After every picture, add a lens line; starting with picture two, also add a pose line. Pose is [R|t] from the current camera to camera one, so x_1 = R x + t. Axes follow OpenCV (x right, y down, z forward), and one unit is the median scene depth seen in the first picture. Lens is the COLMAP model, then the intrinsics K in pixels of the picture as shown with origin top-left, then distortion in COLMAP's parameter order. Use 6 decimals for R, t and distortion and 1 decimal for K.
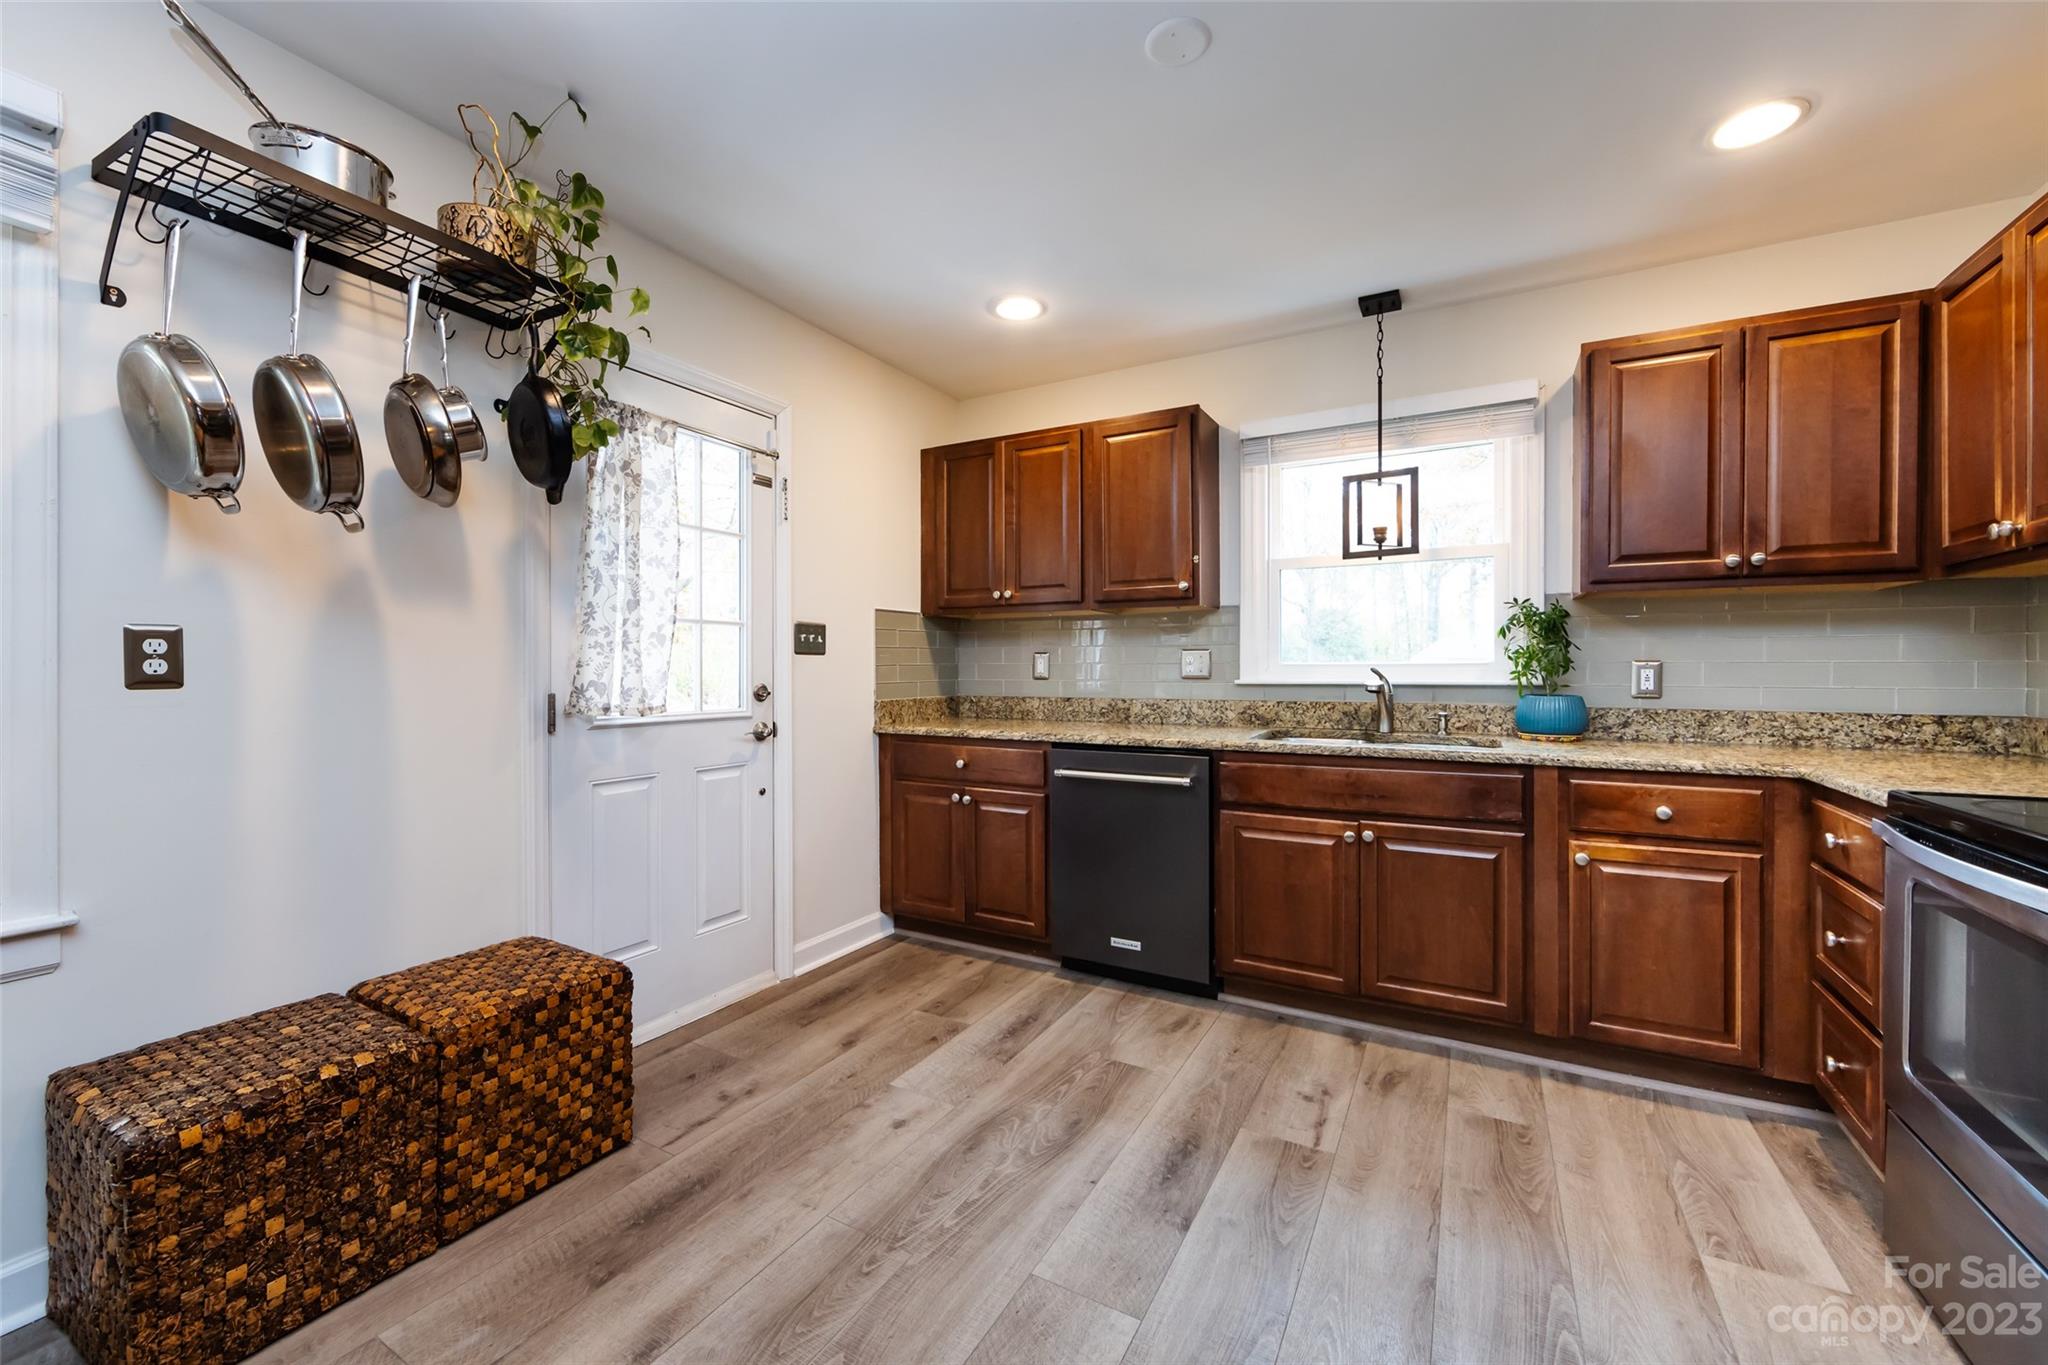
lens RADIAL K [[805.0, 0, 1026.8], [0, 805.0, 673.2], [0, 0, 1]] dist [0.000983, -0.000097]
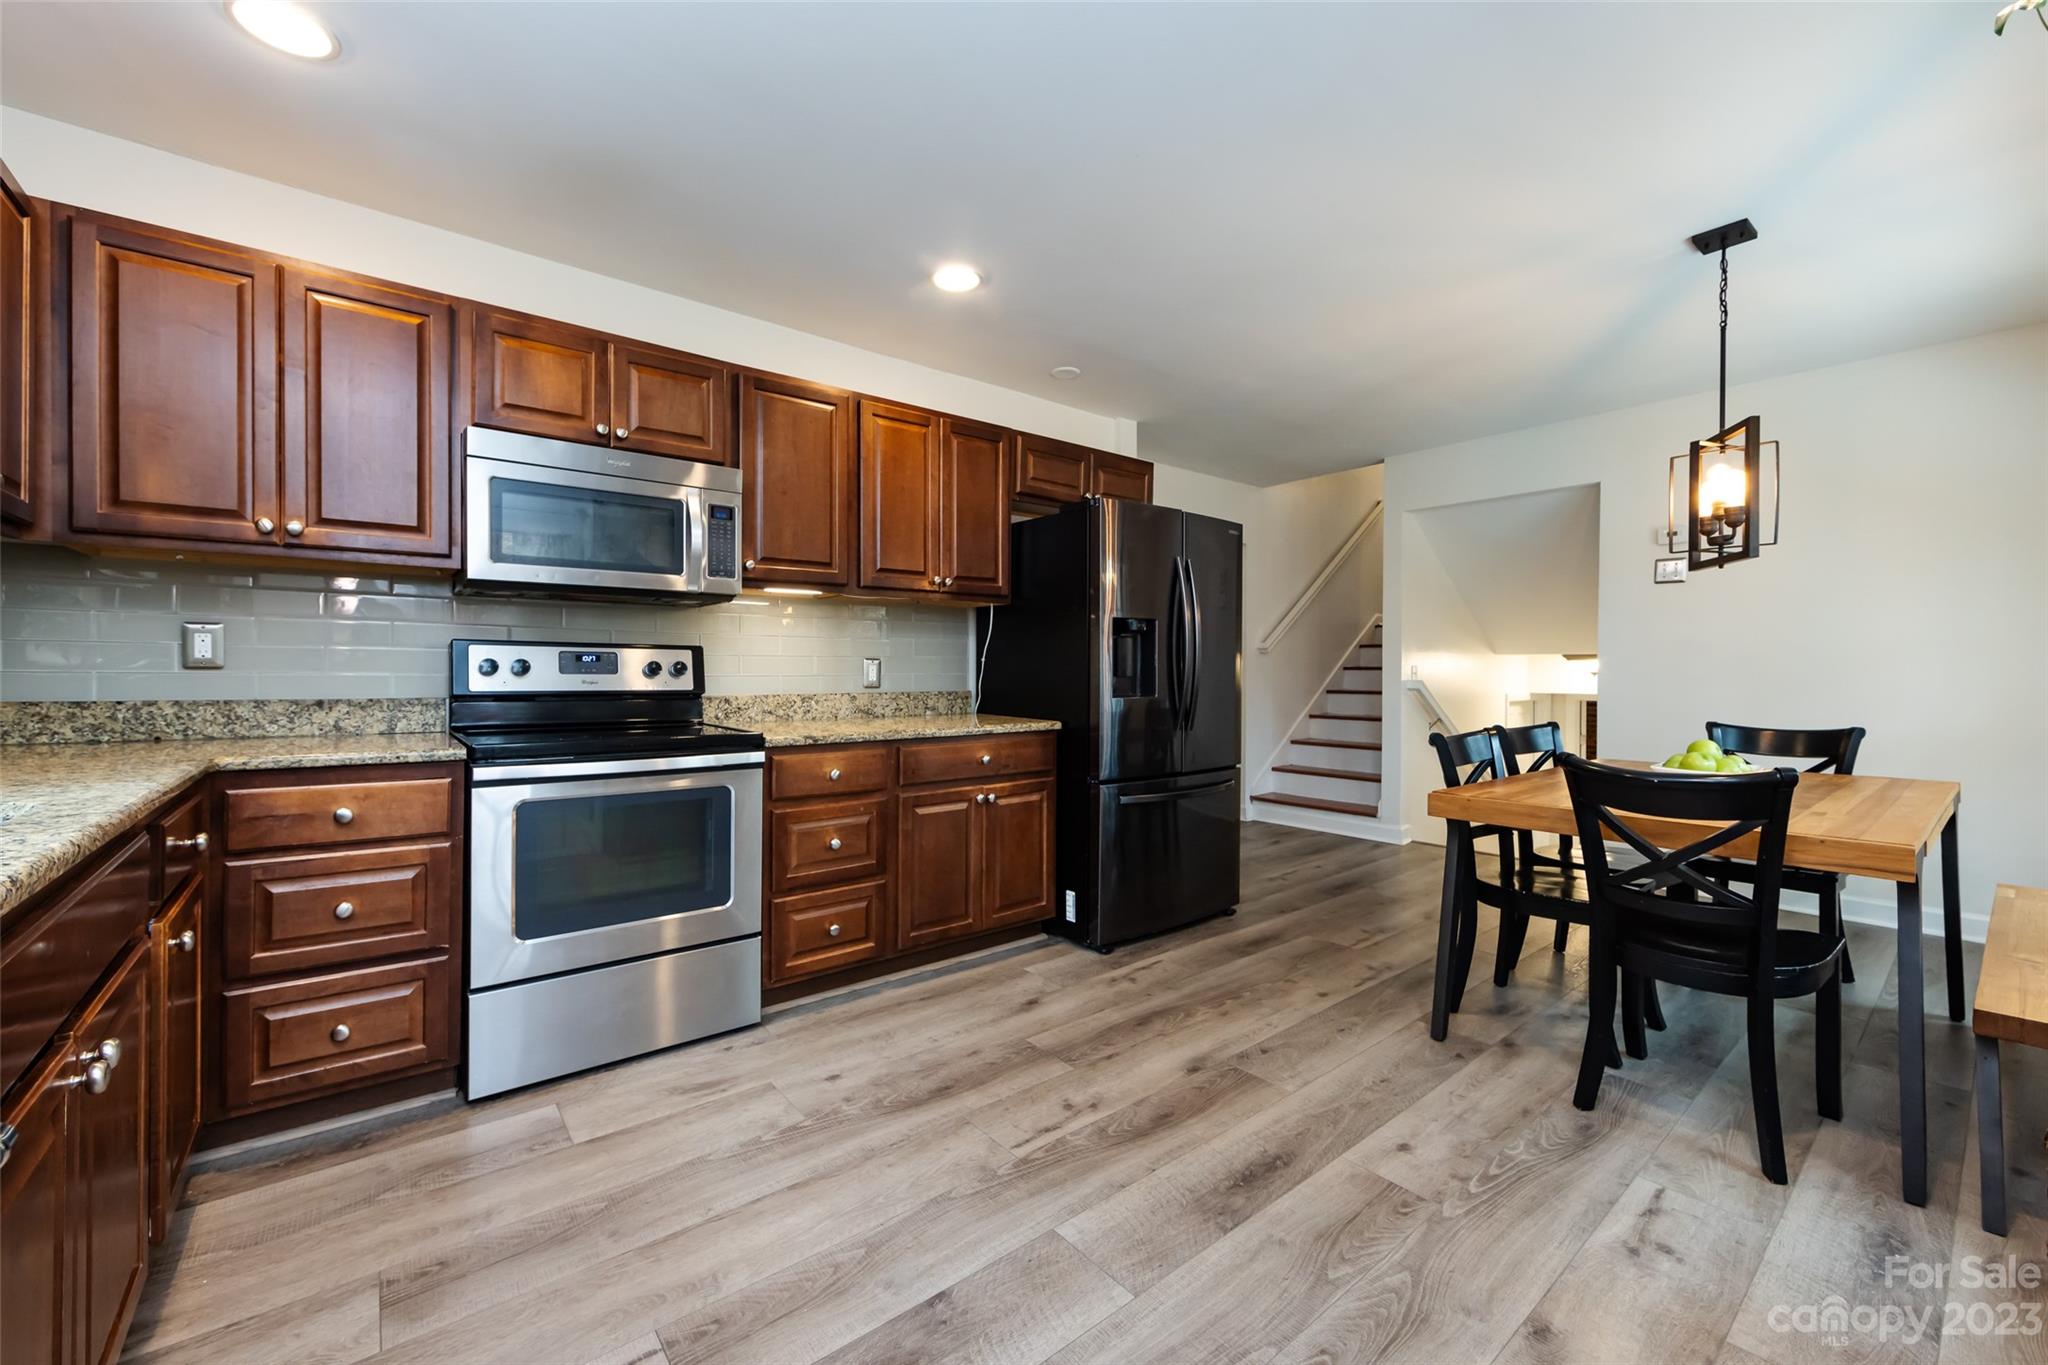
lens RADIAL K [[820.5, 0, 1004.5], [0, 820.5, 678.4], [0, 0, 1]] dist [-0.000084, -0.000206]
pose [[-0.920802, -0.009345, 0.389918, -0.126235], [-0.002739, 0.999843, 0.017493, 0.008921], [-0.390021, 0.015040, -0.920683, 1.114966]]
